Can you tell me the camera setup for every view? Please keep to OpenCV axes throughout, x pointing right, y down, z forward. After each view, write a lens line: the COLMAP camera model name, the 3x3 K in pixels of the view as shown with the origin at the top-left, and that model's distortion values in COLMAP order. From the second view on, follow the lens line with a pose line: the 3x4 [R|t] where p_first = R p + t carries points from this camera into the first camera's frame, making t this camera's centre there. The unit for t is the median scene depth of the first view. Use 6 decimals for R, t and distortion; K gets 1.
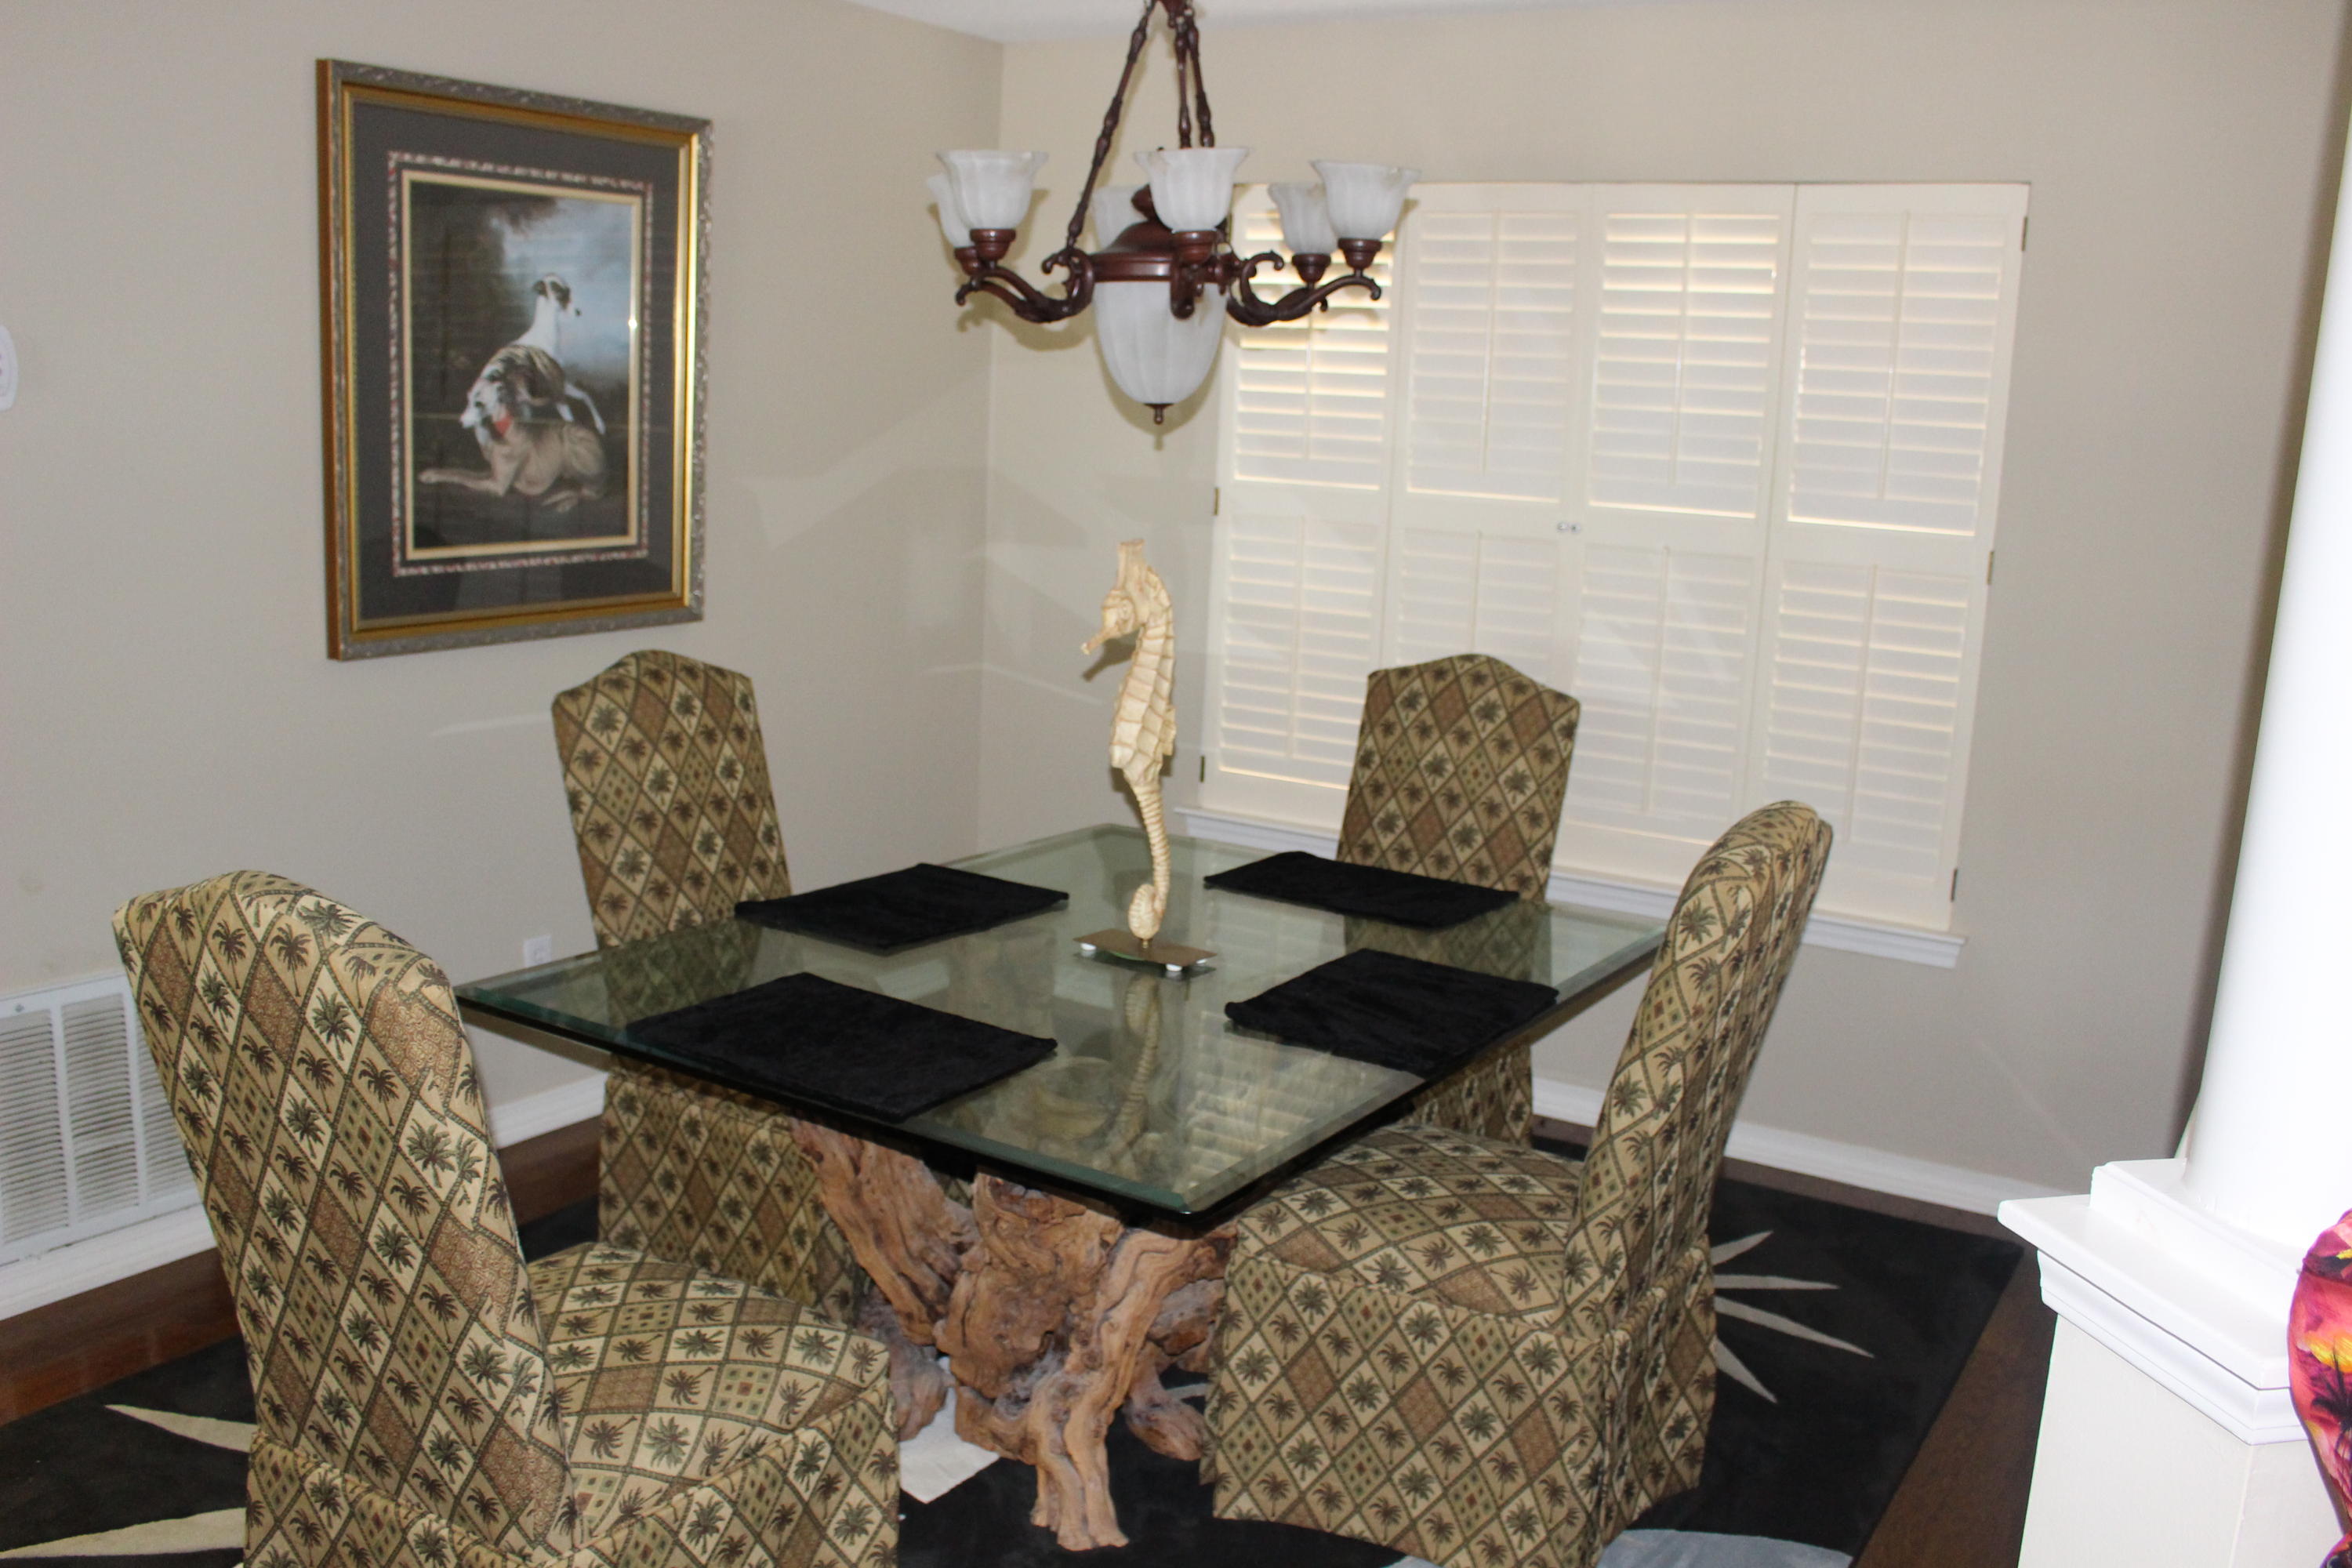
lens RADIAL K [[2050.8, 0, 1176.0], [0, 2050.8, 784.0], [0, 0, 1]] dist [-0.155073, 0.137944]
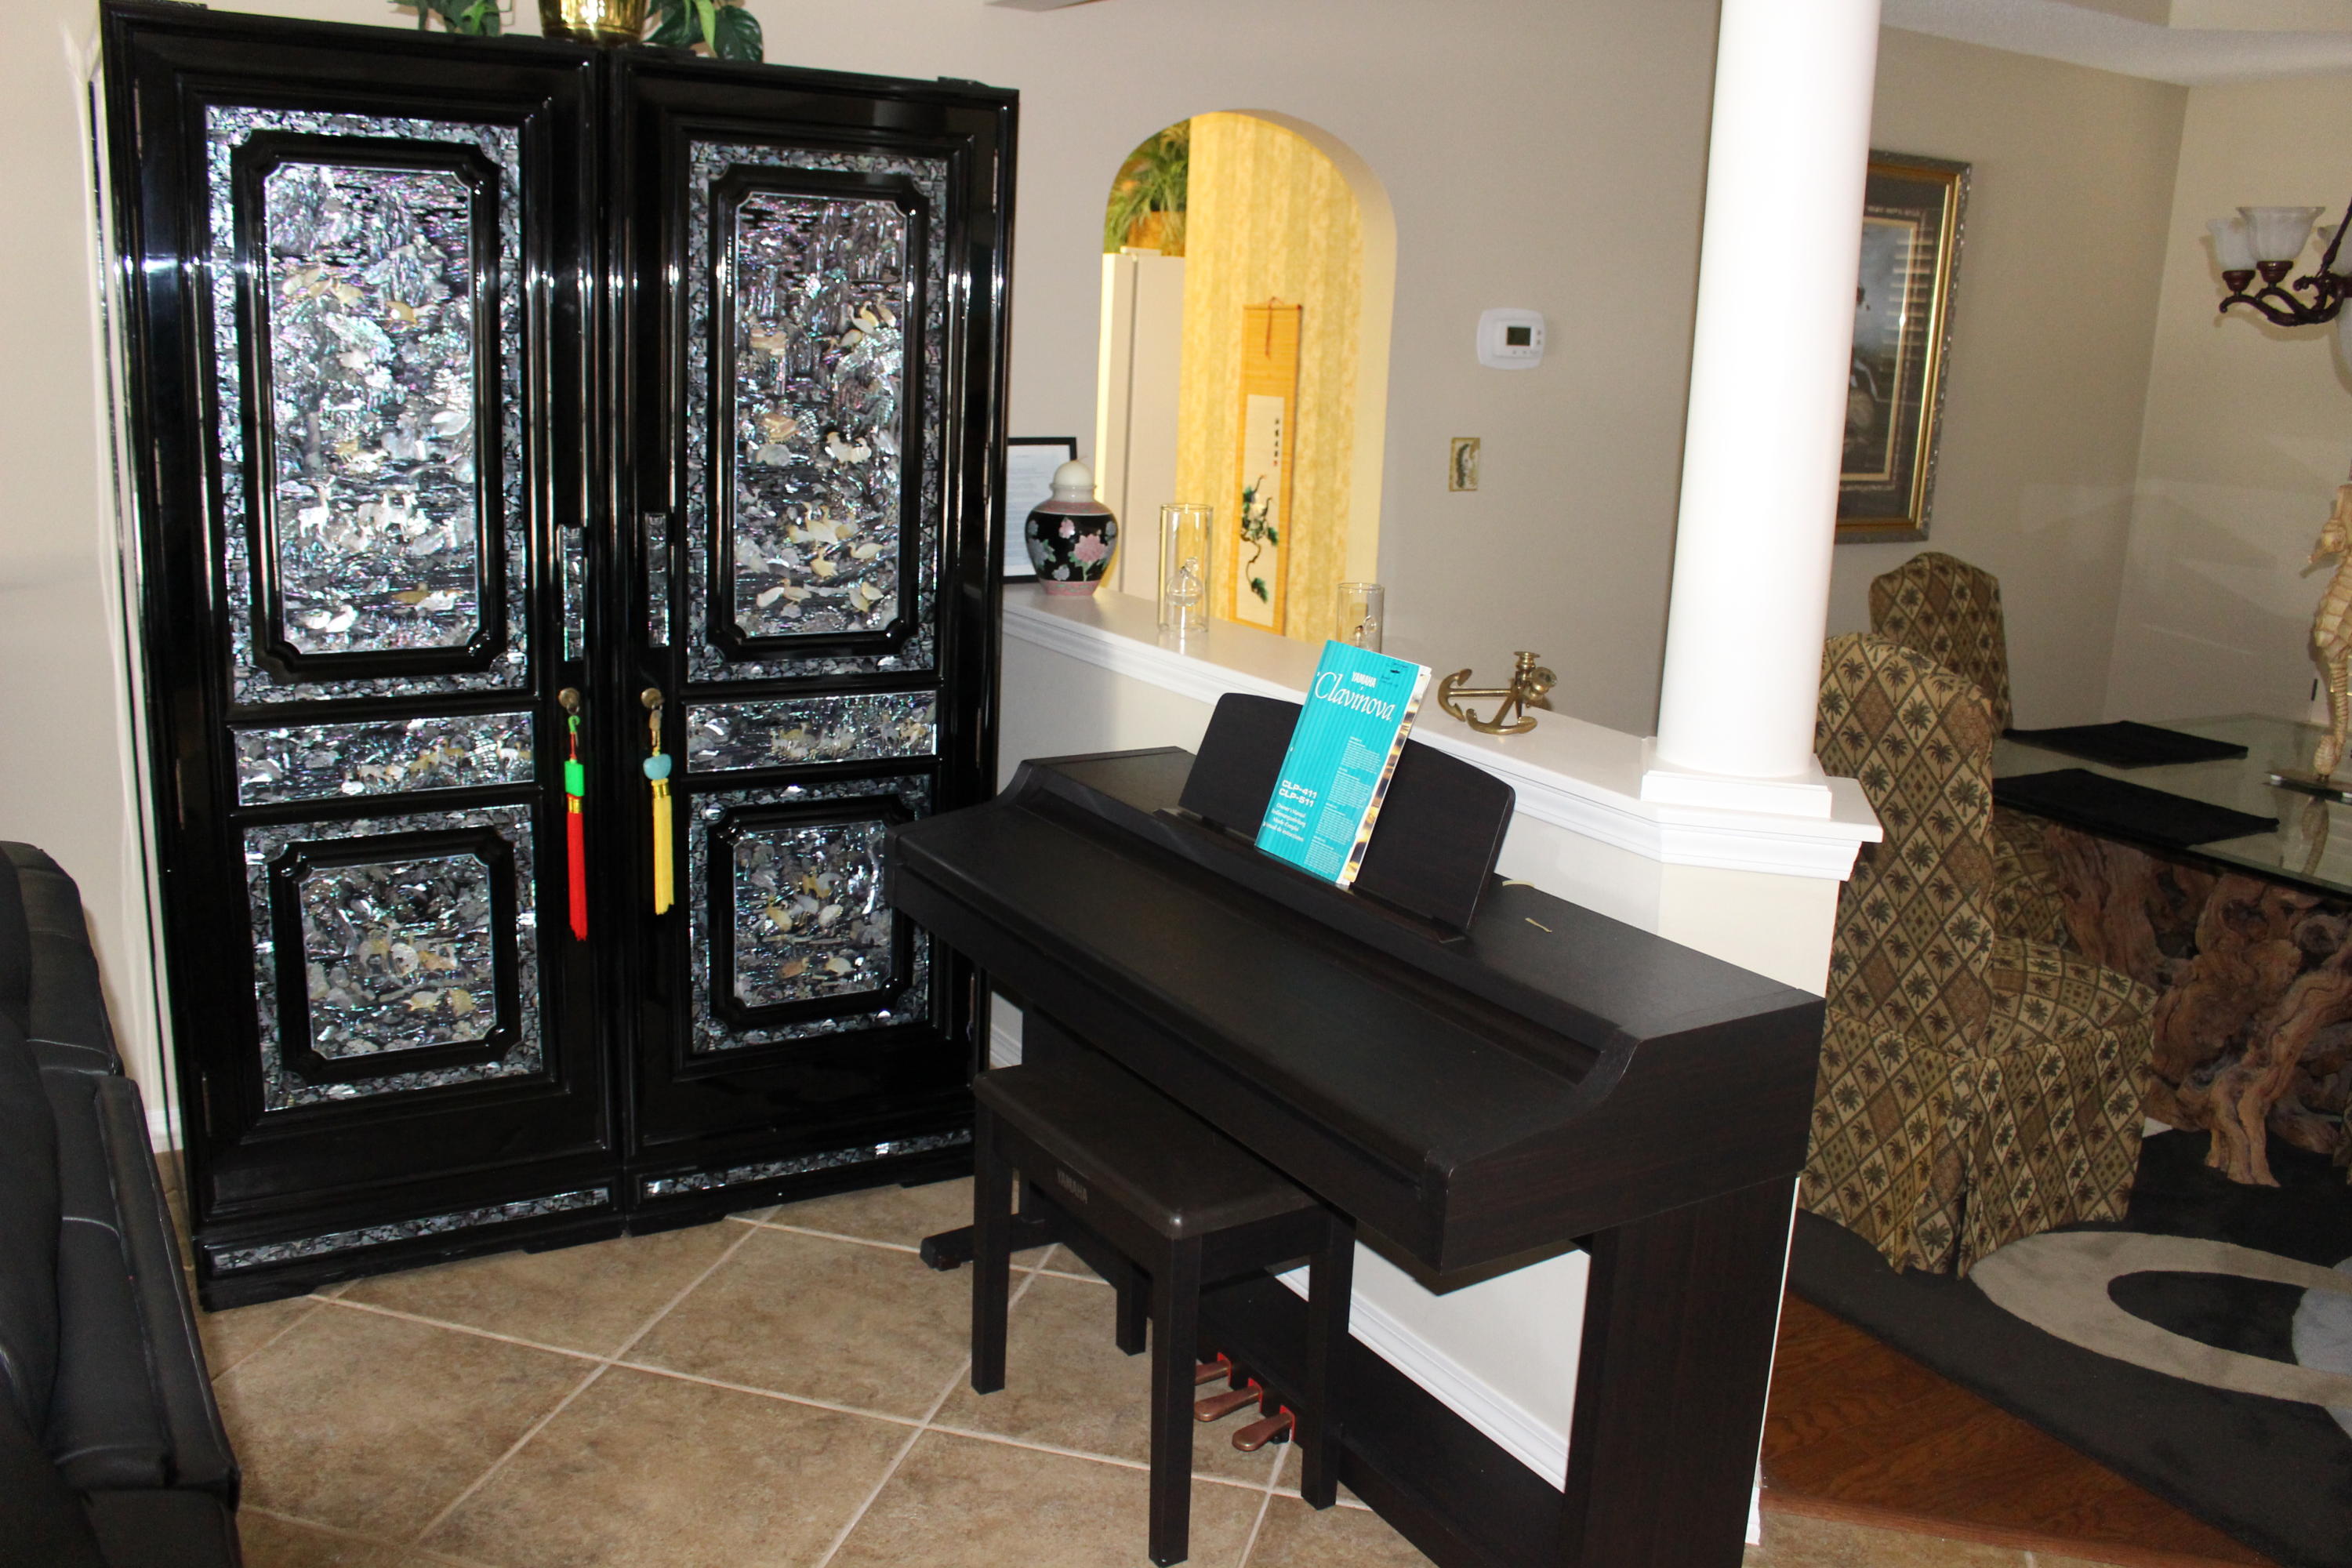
lens RADIAL K [[1937.0, 0, 1176.0], [0, 1937.0, 784.0], [0, 0, 1]] dist [-0.160432, 0.126982]
pose [[0.887119, 0.096394, -0.451363, -0.148152], [-0.084986, 0.995341, 0.045535, 0.097841], [0.453650, -0.002035, 0.891178, -0.501471]]
